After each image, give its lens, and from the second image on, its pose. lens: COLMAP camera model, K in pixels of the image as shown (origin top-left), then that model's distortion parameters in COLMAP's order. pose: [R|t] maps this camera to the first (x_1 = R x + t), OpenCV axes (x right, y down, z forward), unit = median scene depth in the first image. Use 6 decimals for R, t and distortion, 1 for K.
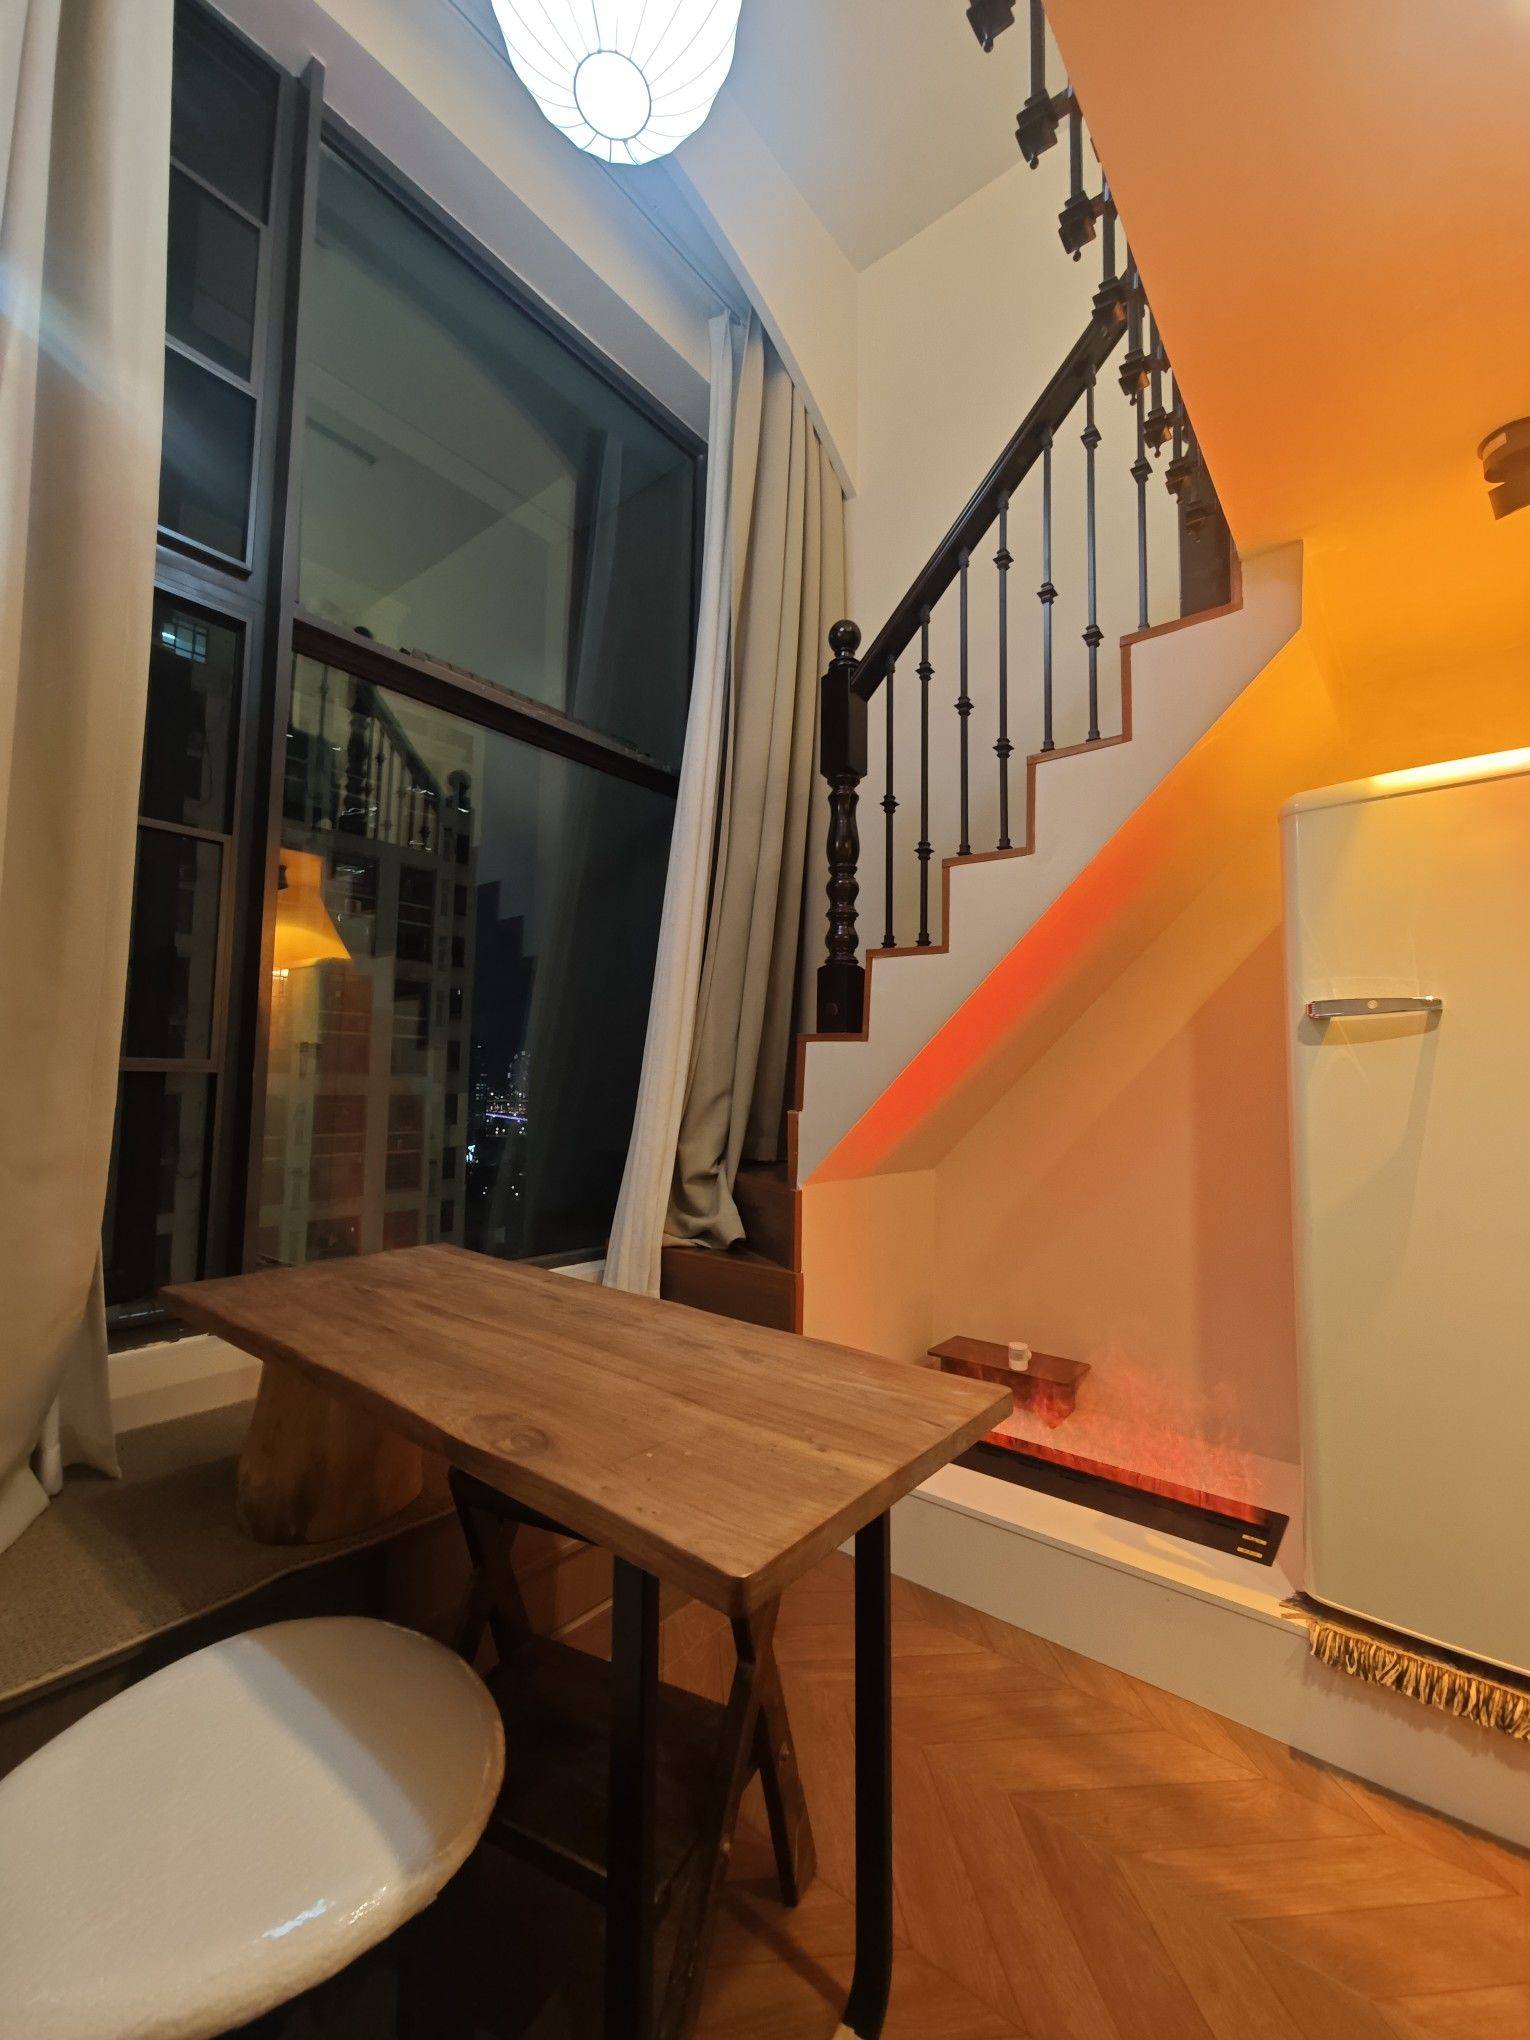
lens RADIAL K [[839.5, 0, 750.5], [0, 839.5, 1024.7], [0, 0, 1]] dist [-0.016350, 0.007495]
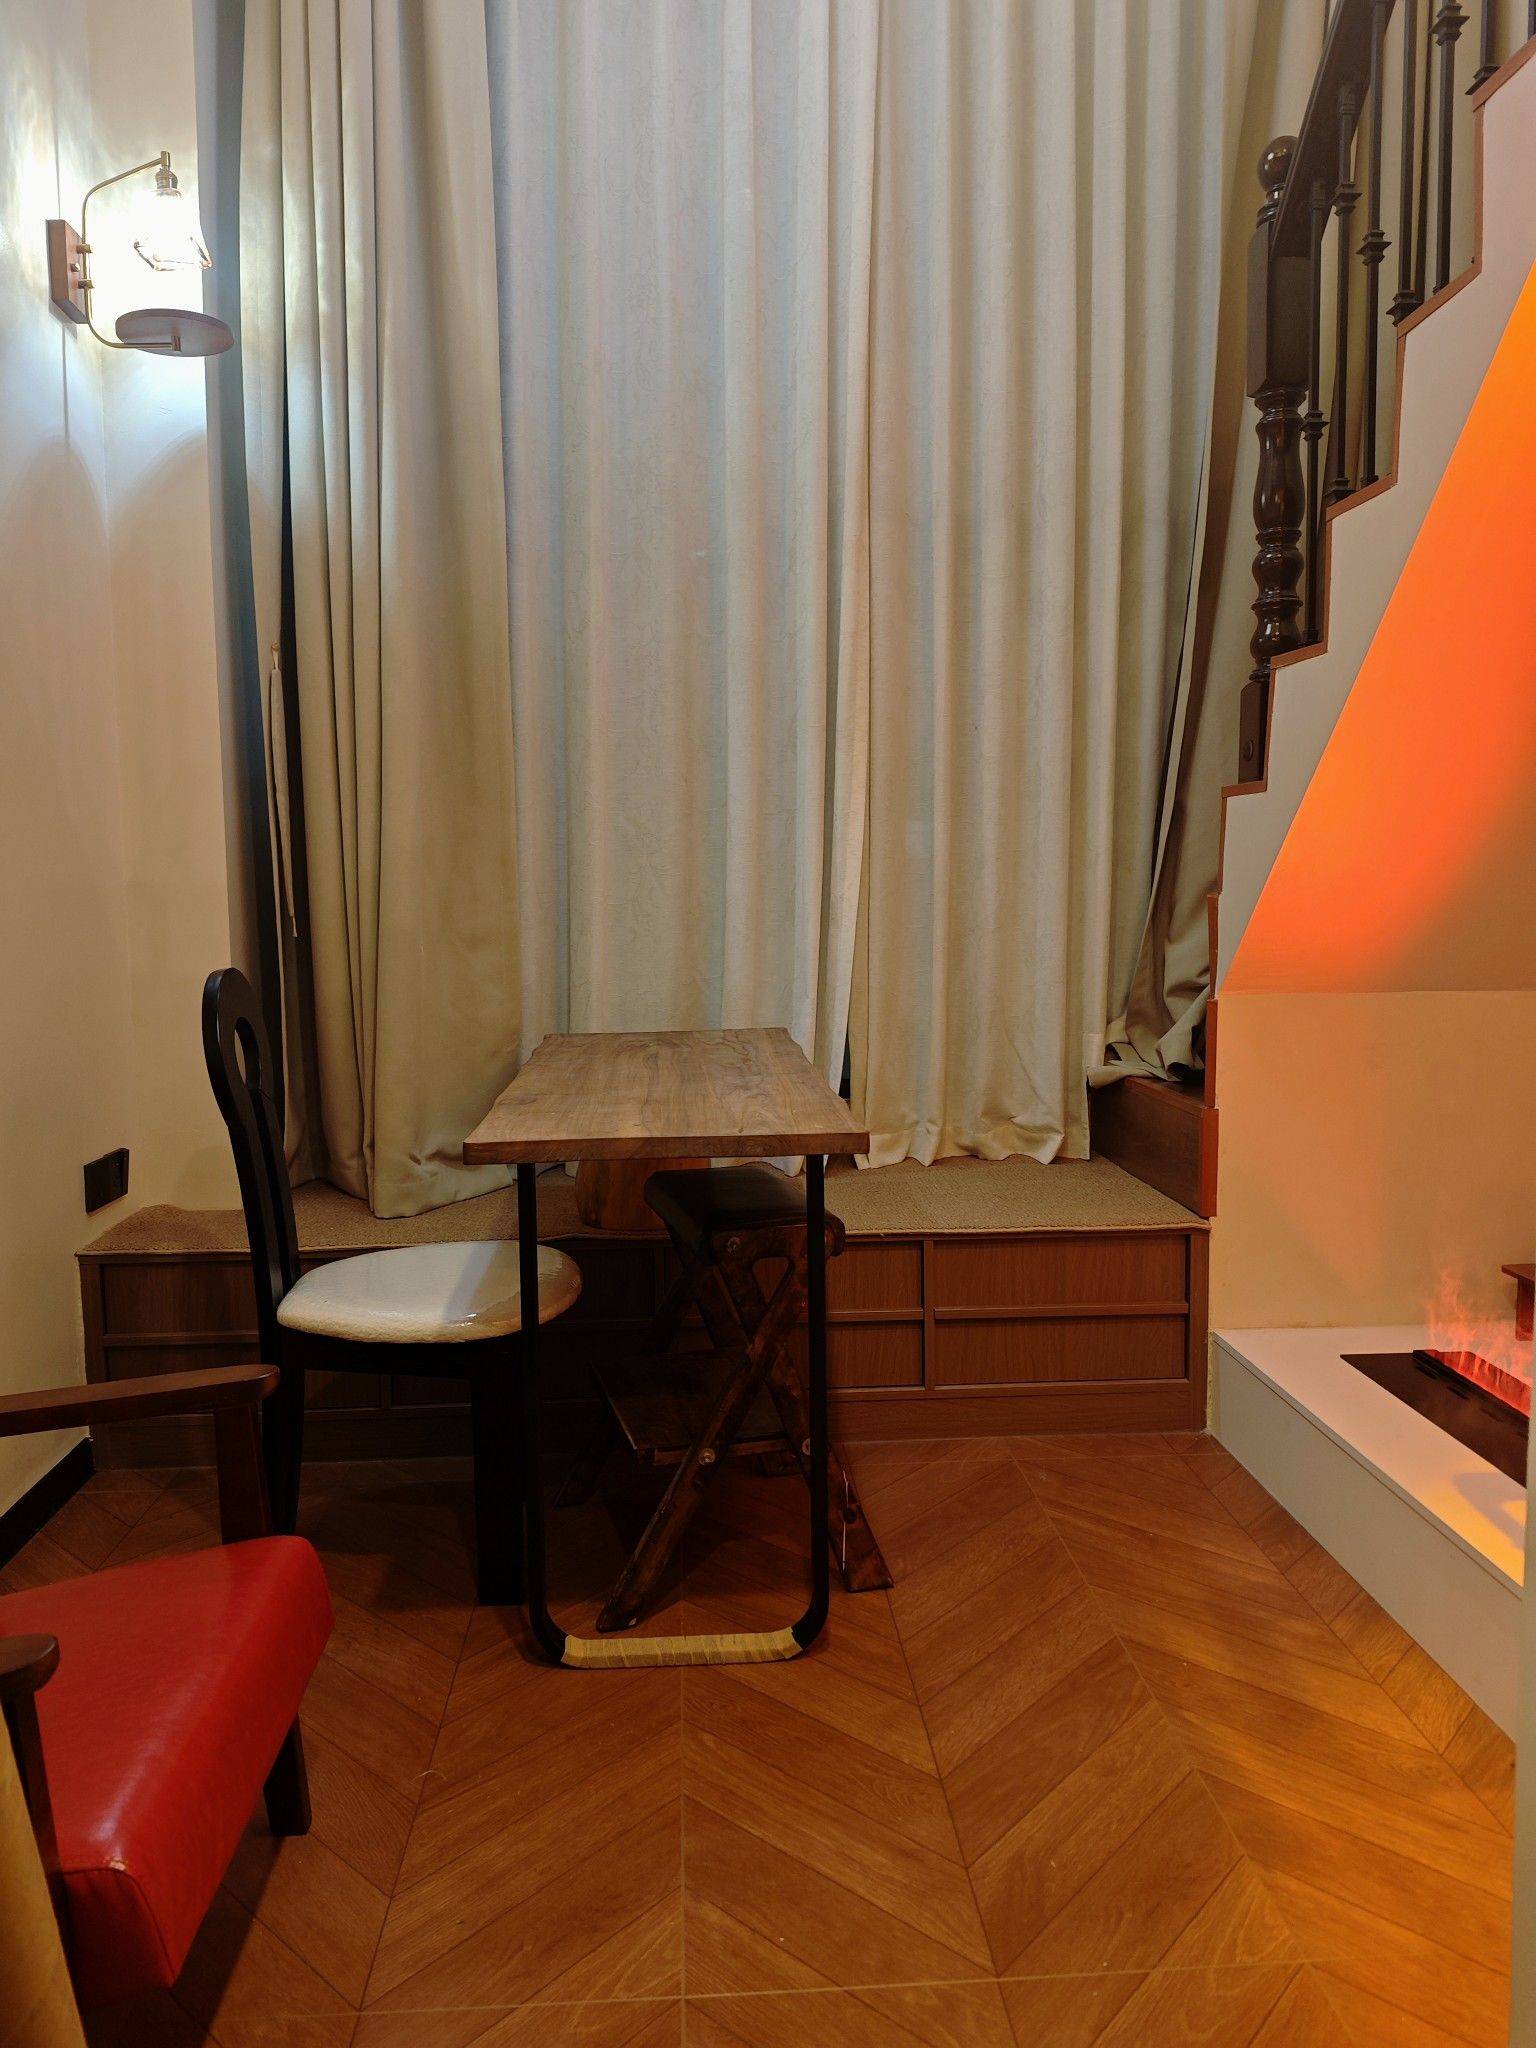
lens RADIAL K [[1414.5, 0, 768.0], [0, 1414.5, 1024.0], [0, 0, 1]] dist [0.004600, -0.033826]
pose [[0.678101, 0.046195, -0.733516, 0.868664], [0.075770, 0.988311, 0.132288, 0.029775], [0.731053, -0.145283, 0.666674, -0.153231]]
